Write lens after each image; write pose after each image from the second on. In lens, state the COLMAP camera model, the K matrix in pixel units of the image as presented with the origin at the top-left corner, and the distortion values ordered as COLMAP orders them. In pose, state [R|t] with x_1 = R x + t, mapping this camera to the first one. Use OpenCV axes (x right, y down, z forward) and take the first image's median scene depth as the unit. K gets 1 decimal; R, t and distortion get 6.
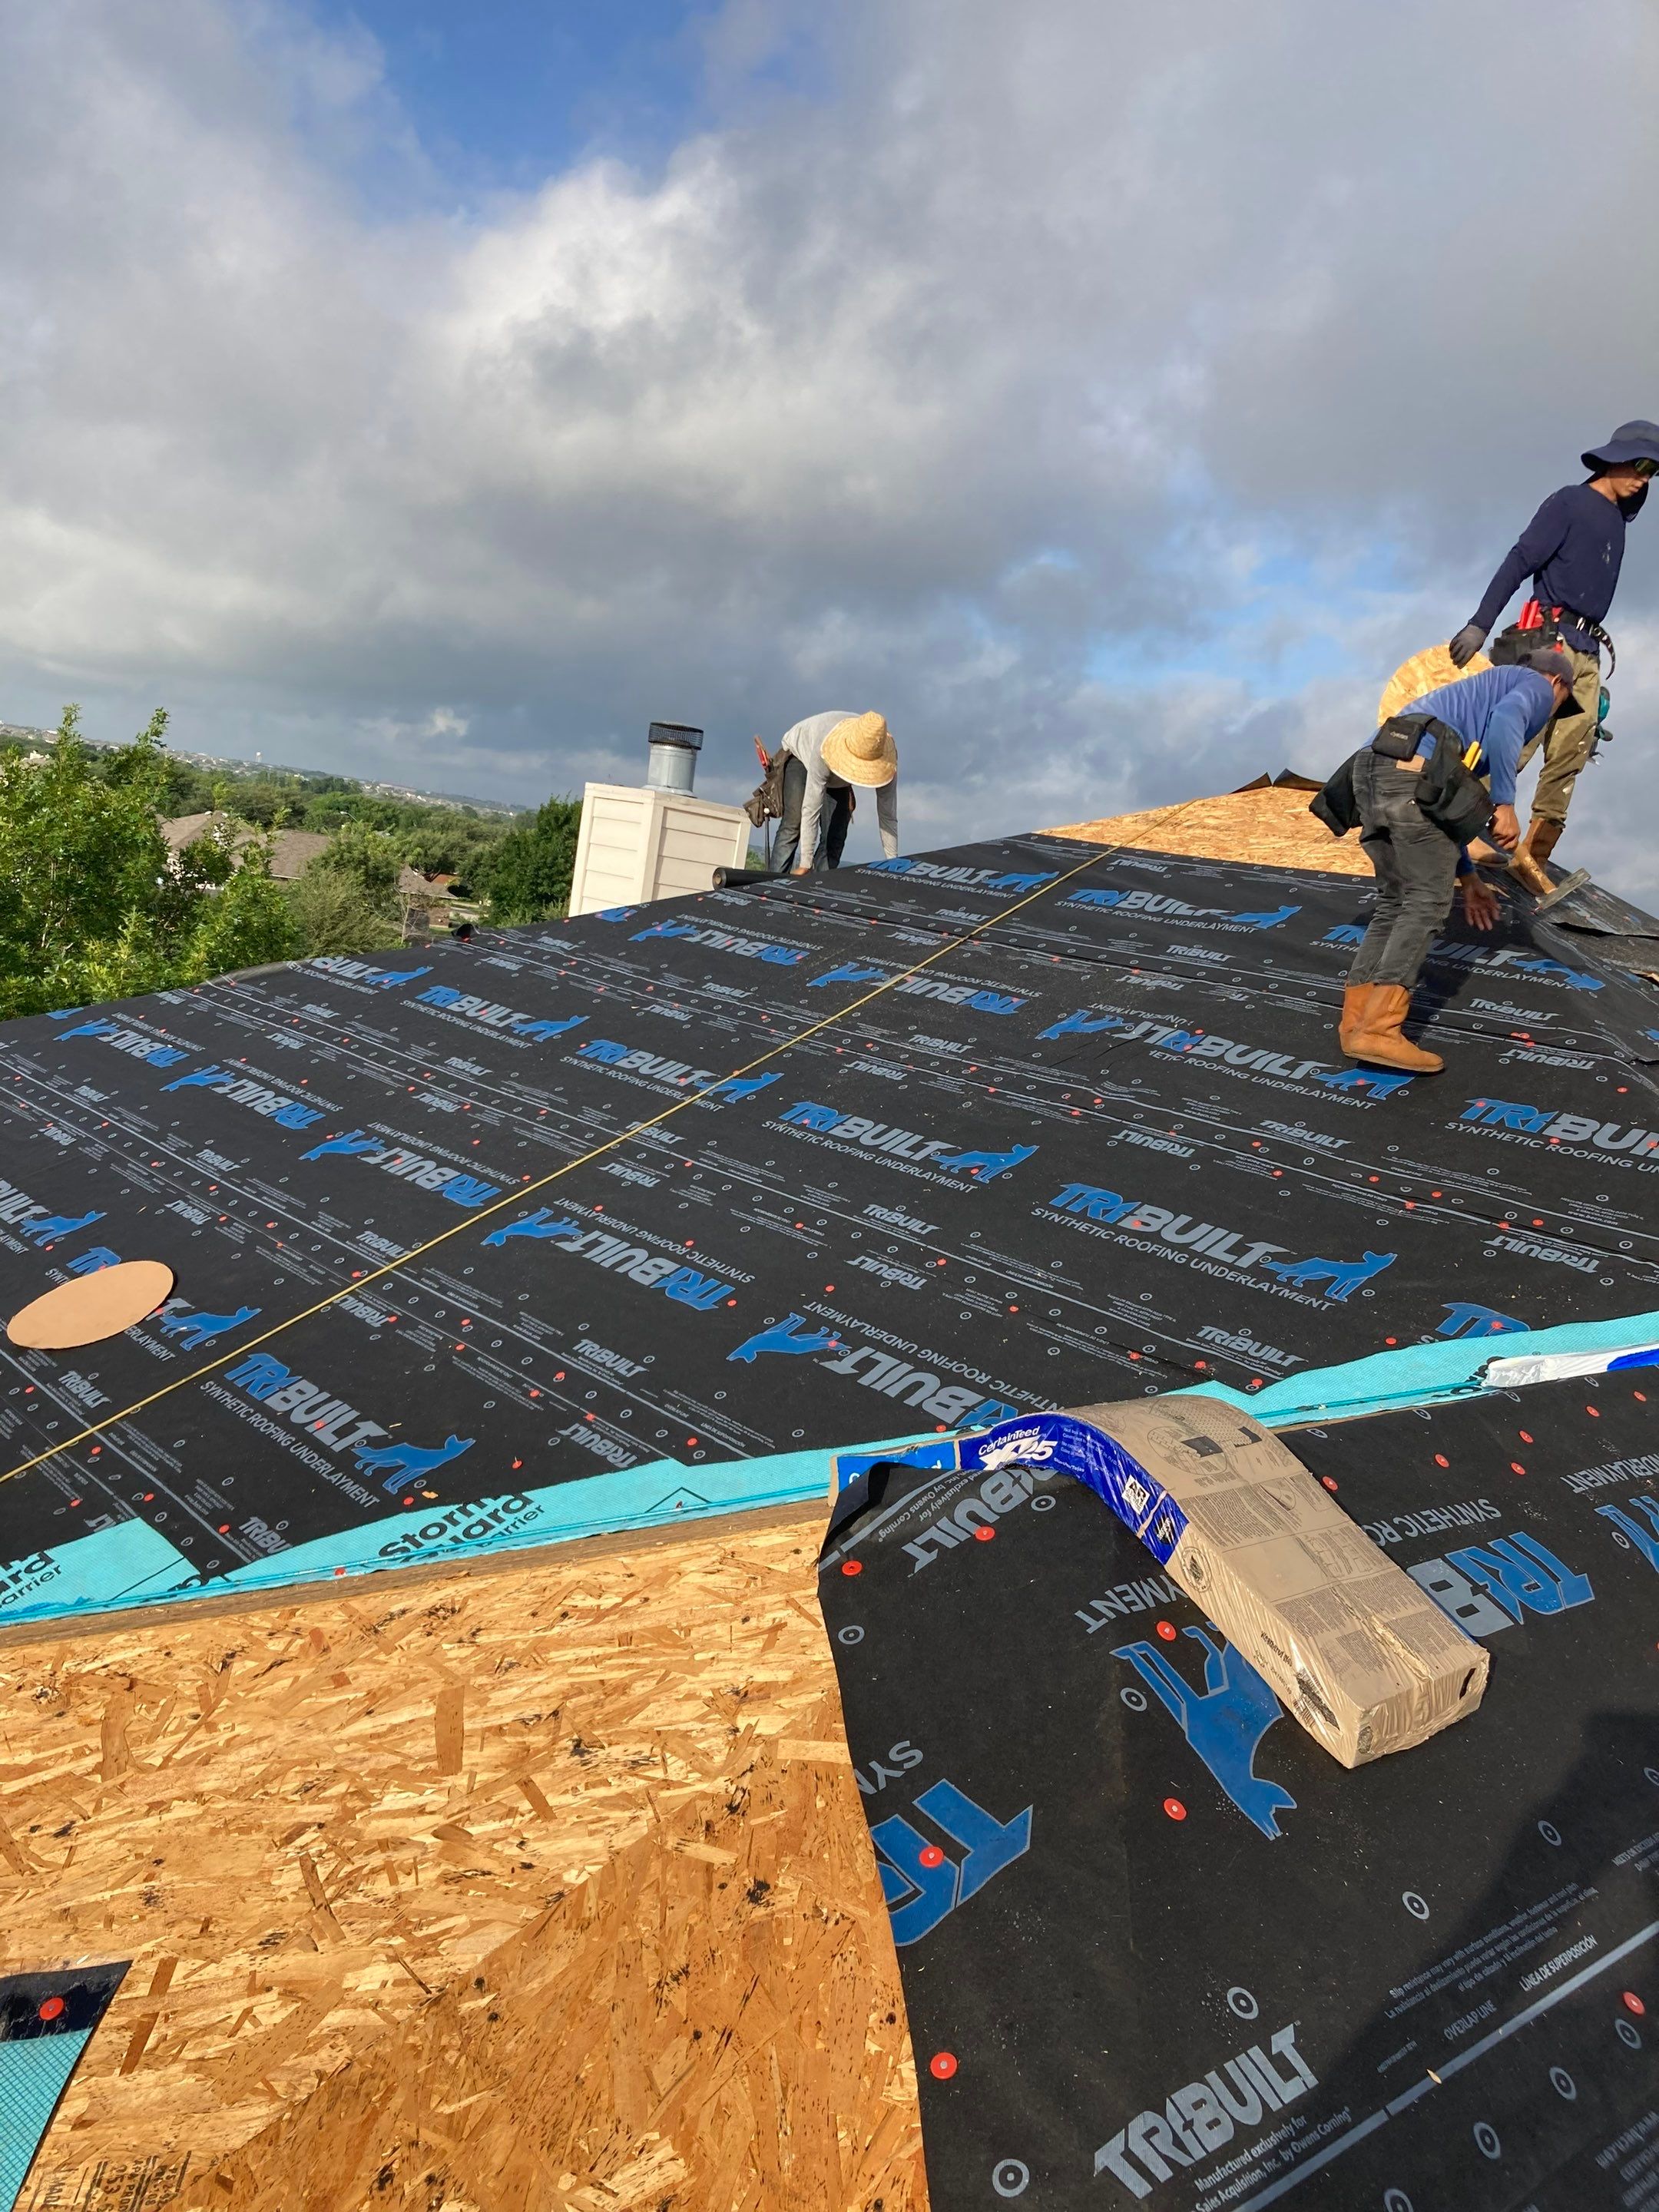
lens RADIAL K [[1838.0, 0, 841.2], [0, 1838.0, 1108.1], [0, 0, 1]] dist [-0.004409, -0.010577]
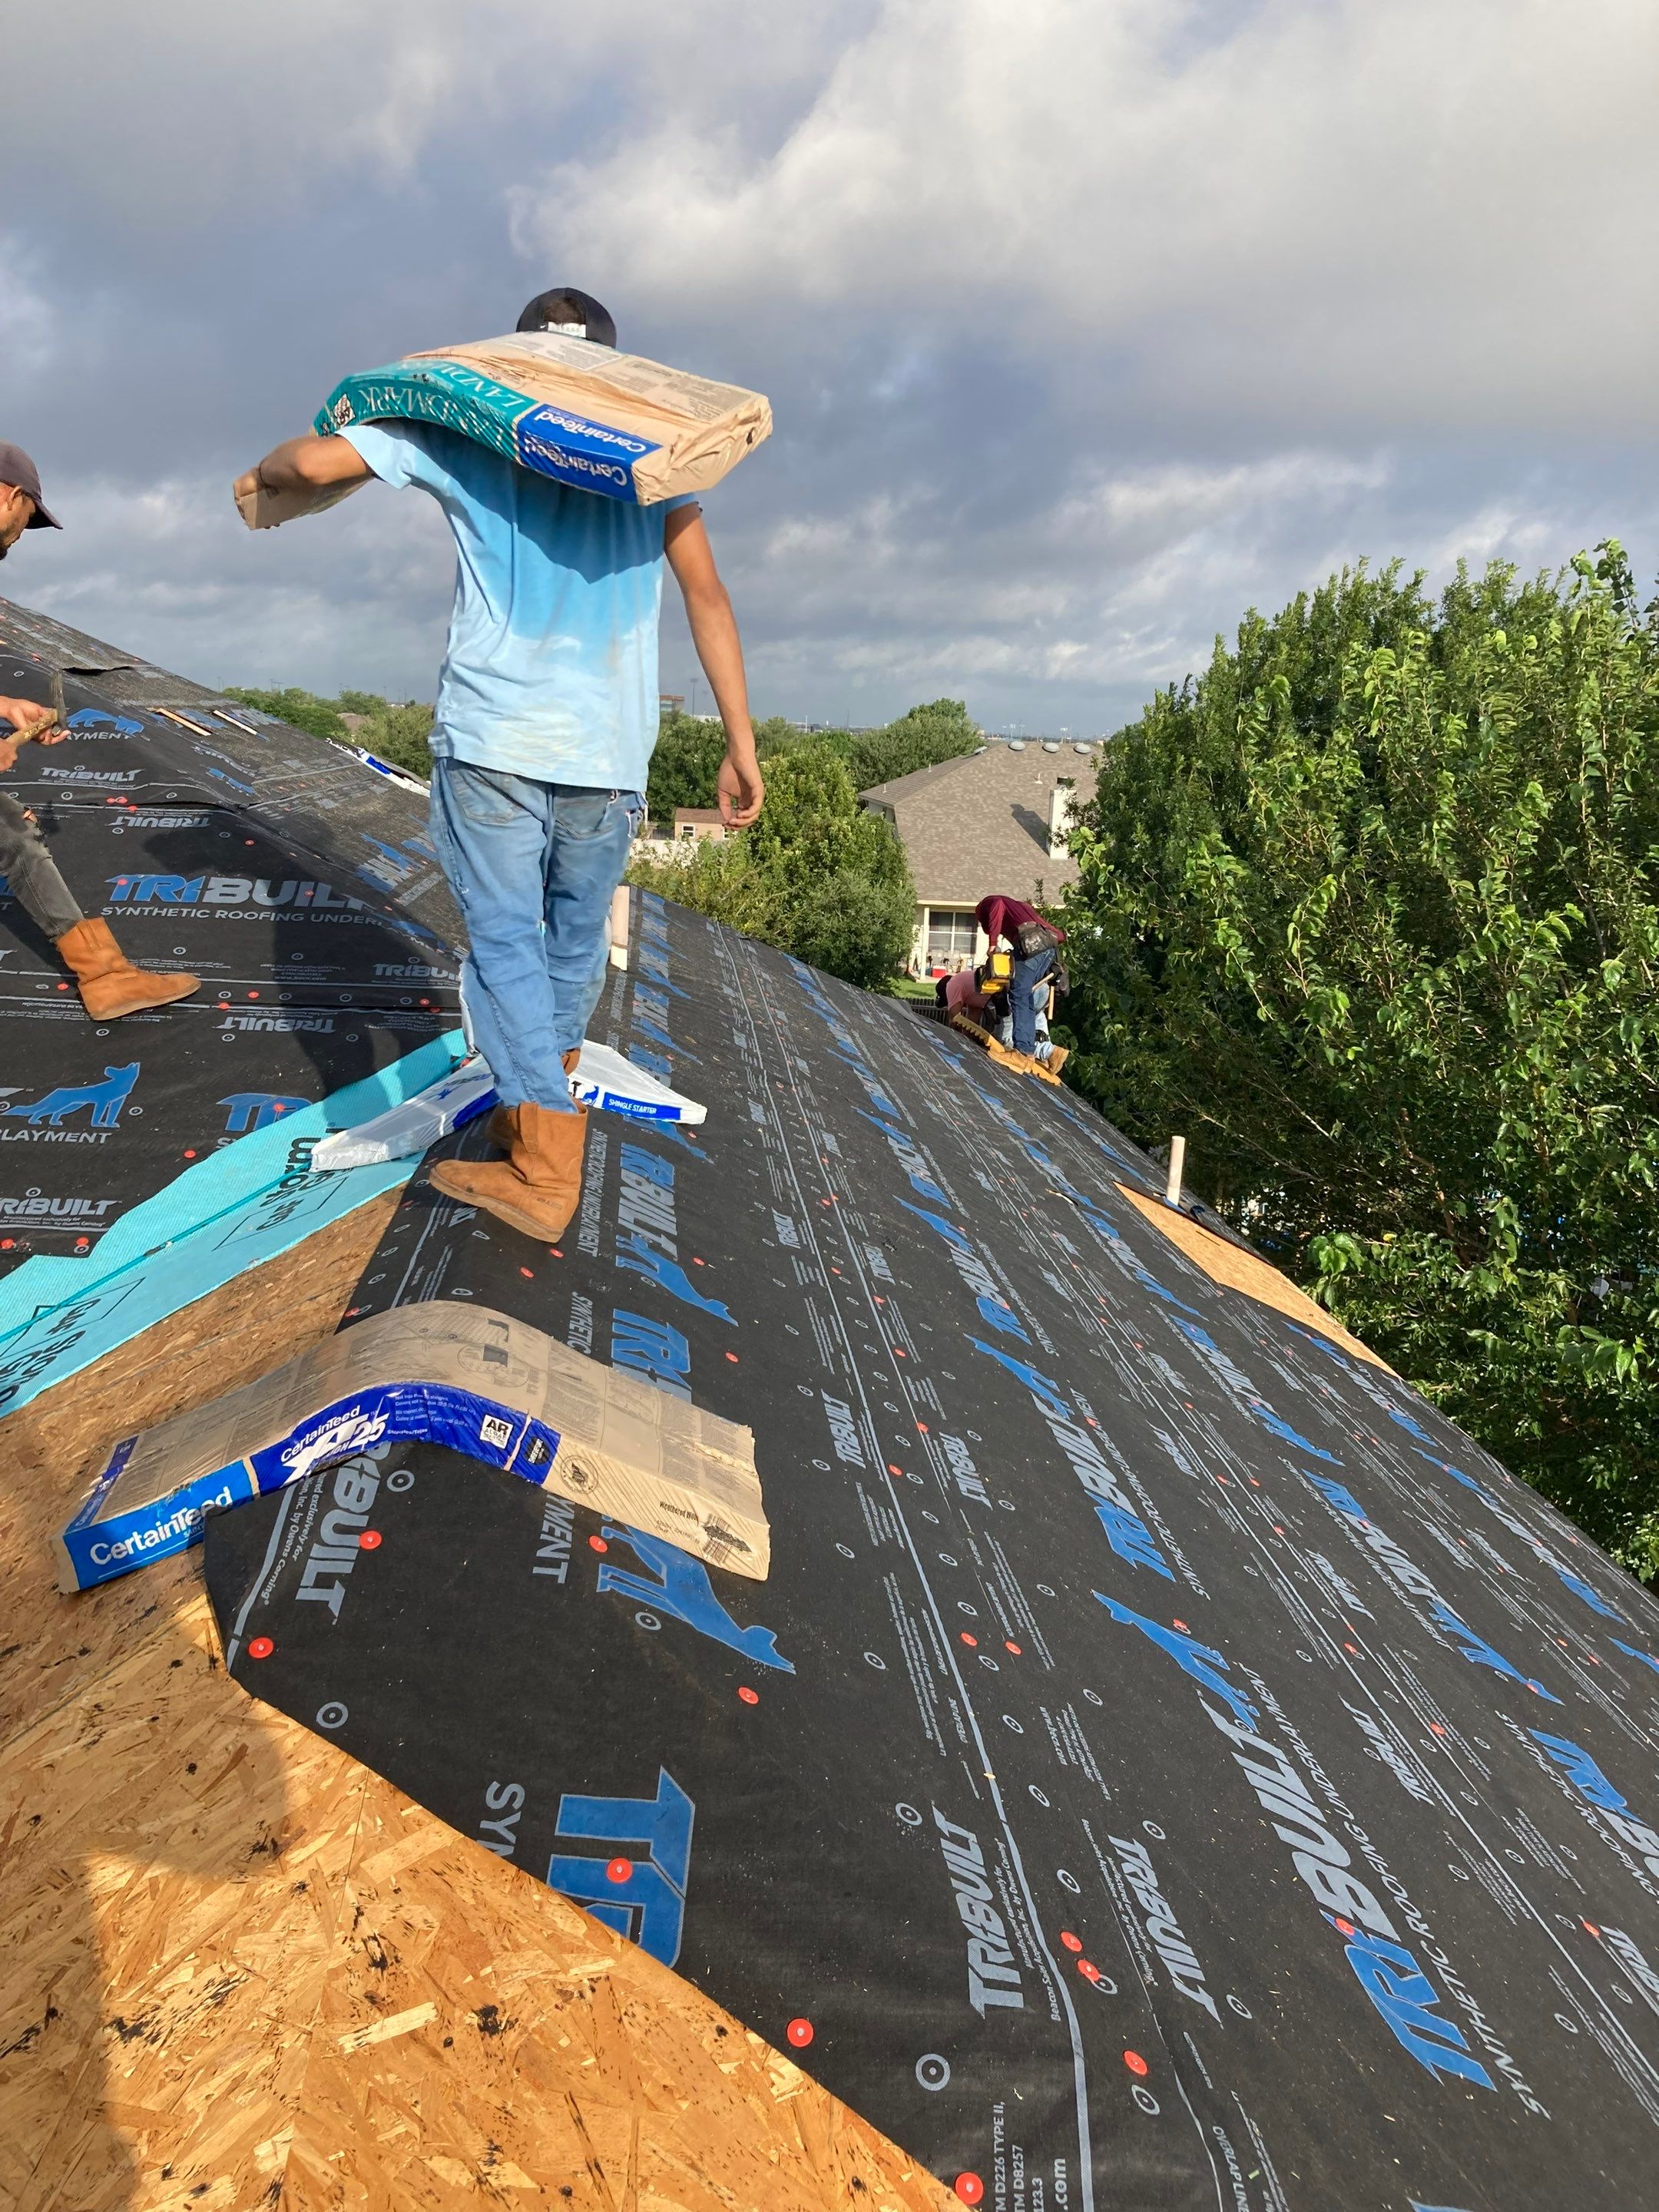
lens RADIAL K [[1807.3, 0, 829.5], [0, 1807.3, 1106.0], [0, 0, 1]] dist [0.039870, -0.056620]
pose [[0.595220, -0.285358, 0.751188, -0.412902], [0.143450, 0.957539, 0.250081, -0.172588], [-0.790655, -0.041095, 0.610882, 0.283578]]
